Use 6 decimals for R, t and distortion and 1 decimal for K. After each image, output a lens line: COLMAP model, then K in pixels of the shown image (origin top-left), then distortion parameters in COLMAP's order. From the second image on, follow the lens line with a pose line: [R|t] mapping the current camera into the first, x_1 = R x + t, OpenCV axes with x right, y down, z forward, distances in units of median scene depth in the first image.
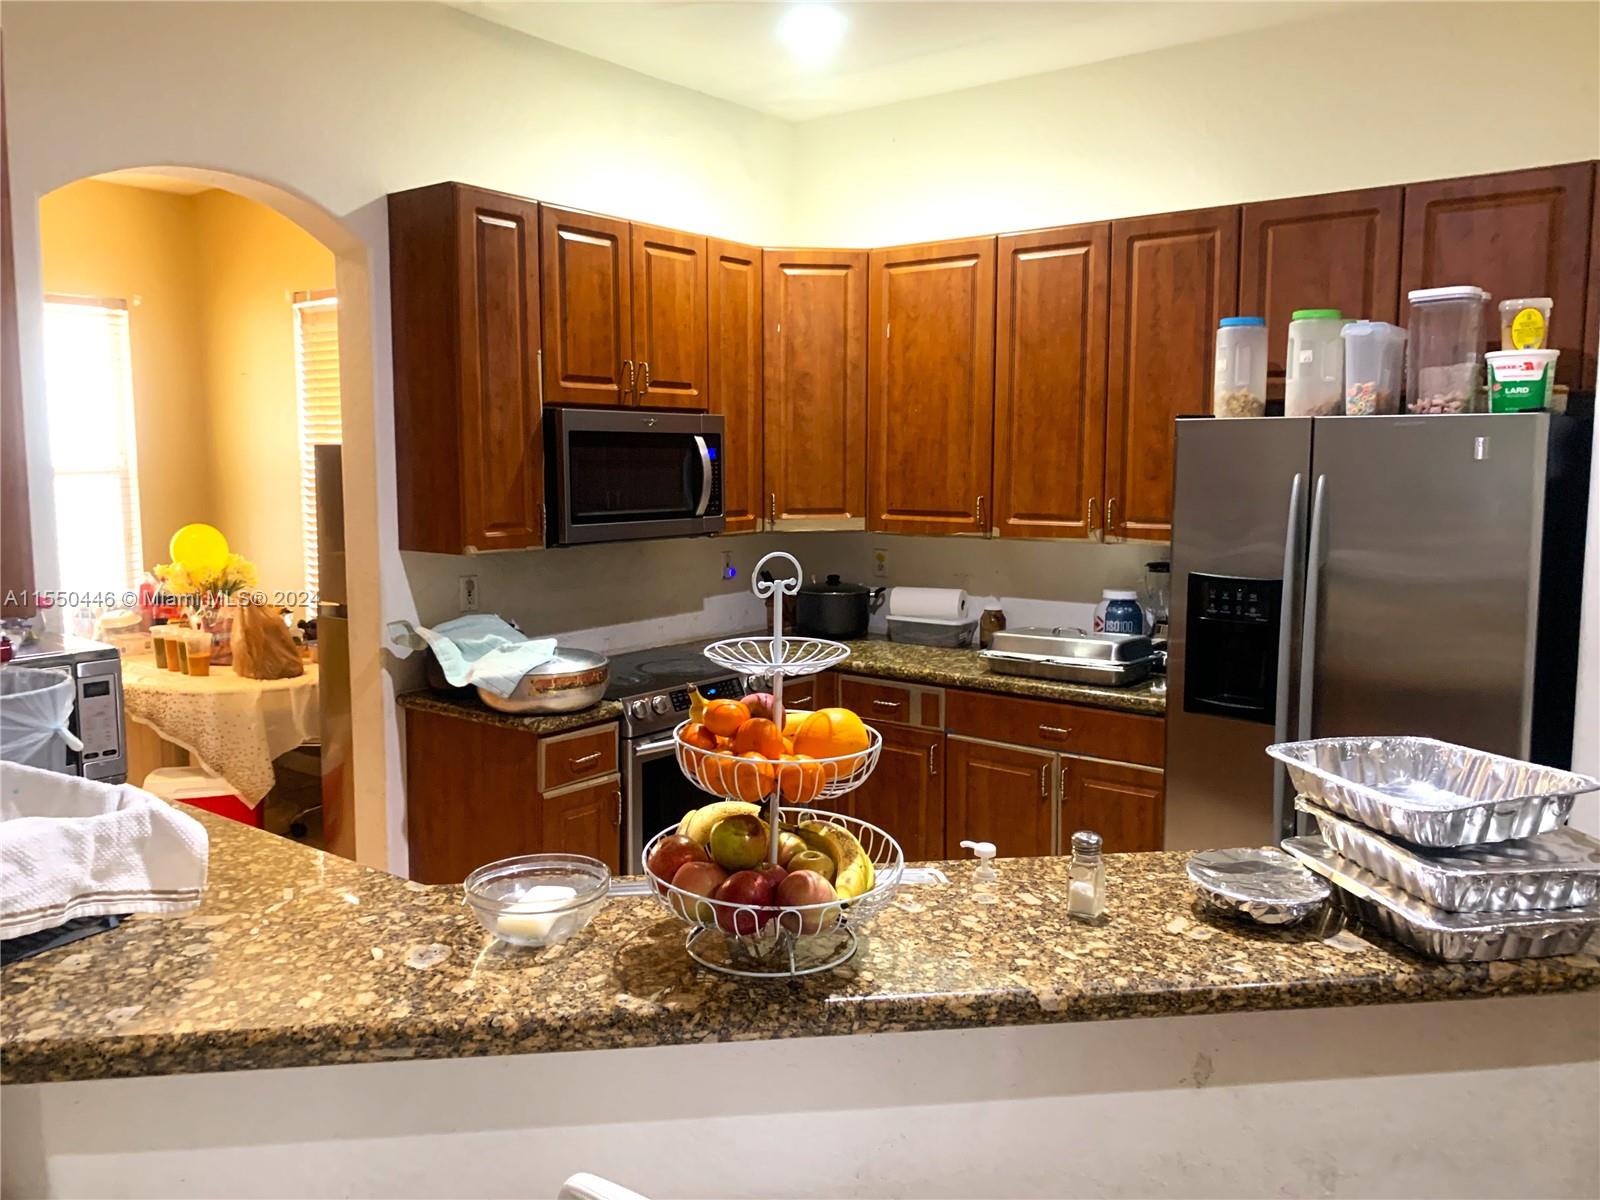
lens RADIAL K [[1205.9, 0, 797.2], [0, 1205.9, 612.1], [0, 0, 1]] dist [0.002011, -0.017192]
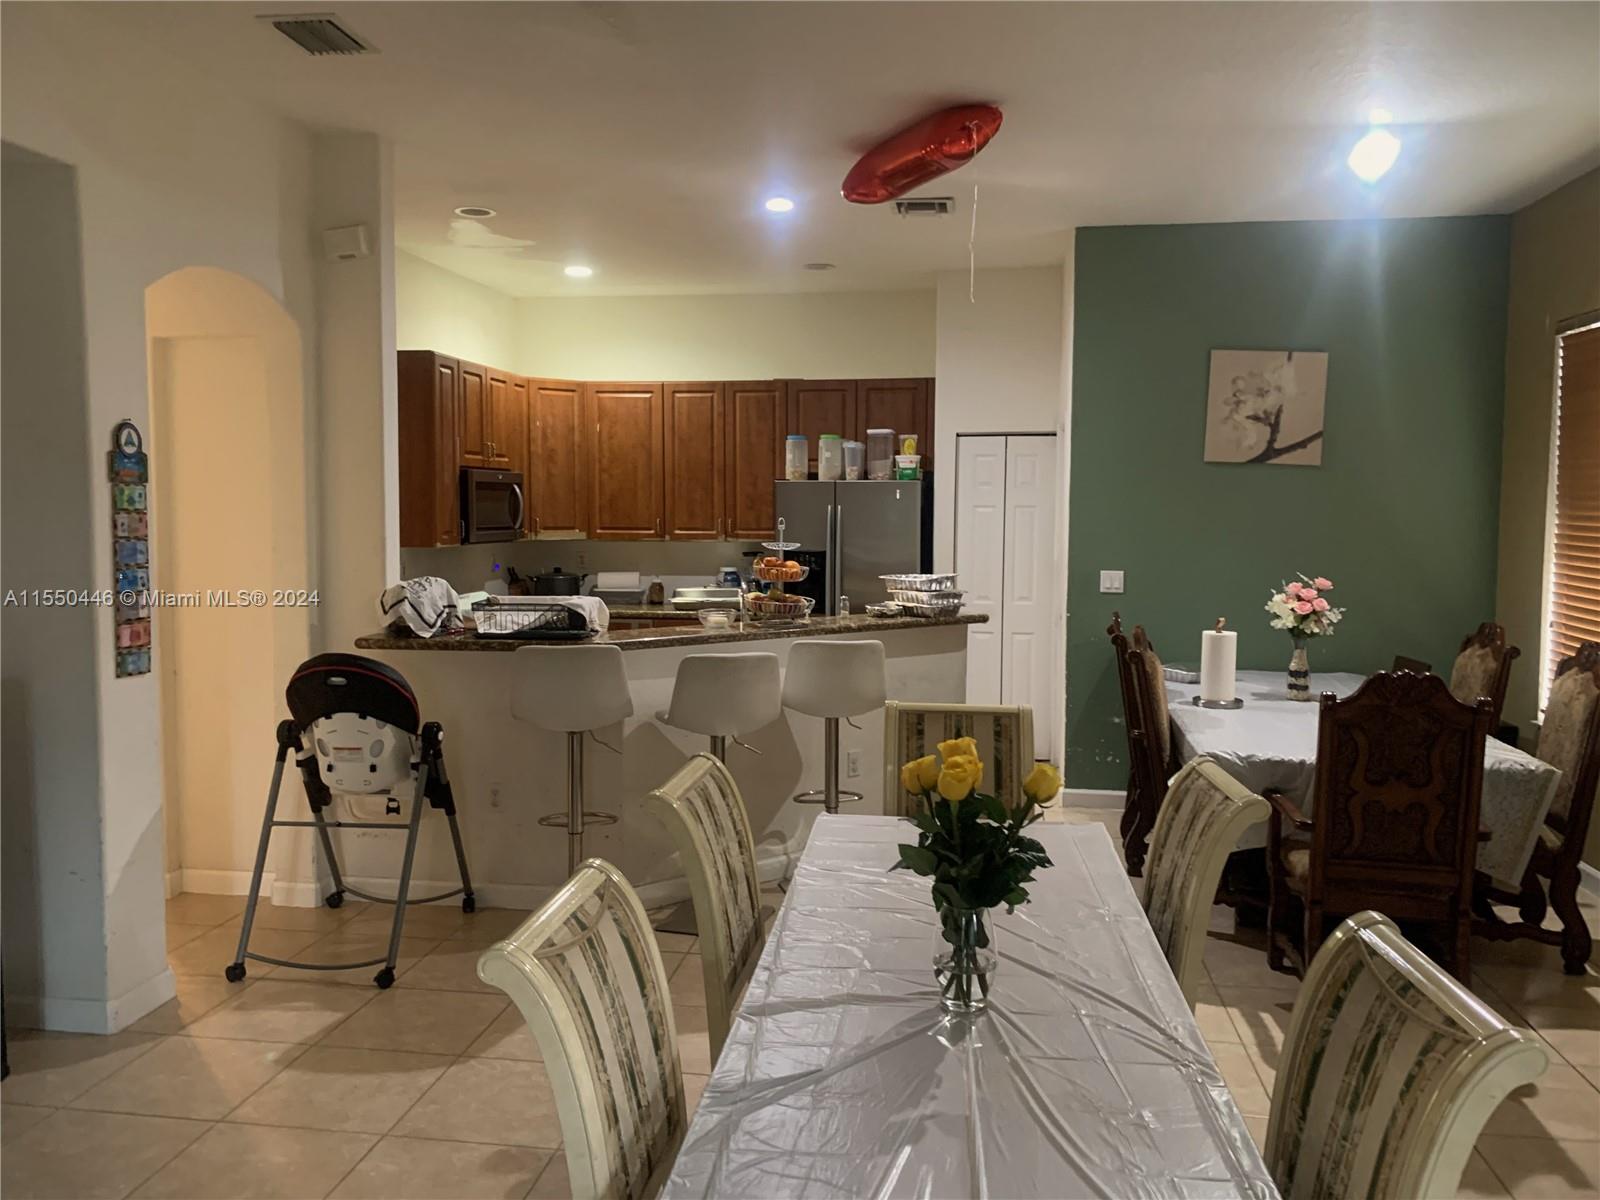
lens RADIAL K [[1205.9, 0, 801.8], [0, 1205.9, 596.6], [0, 0, 1]] dist [0.002011, -0.017192]
pose [[0.872758, -0.031792, 0.487117, -0.589594], [0.056731, 0.997721, -0.036526, 0.109399], [-0.484846, 0.059512, 0.872572, -0.759987]]
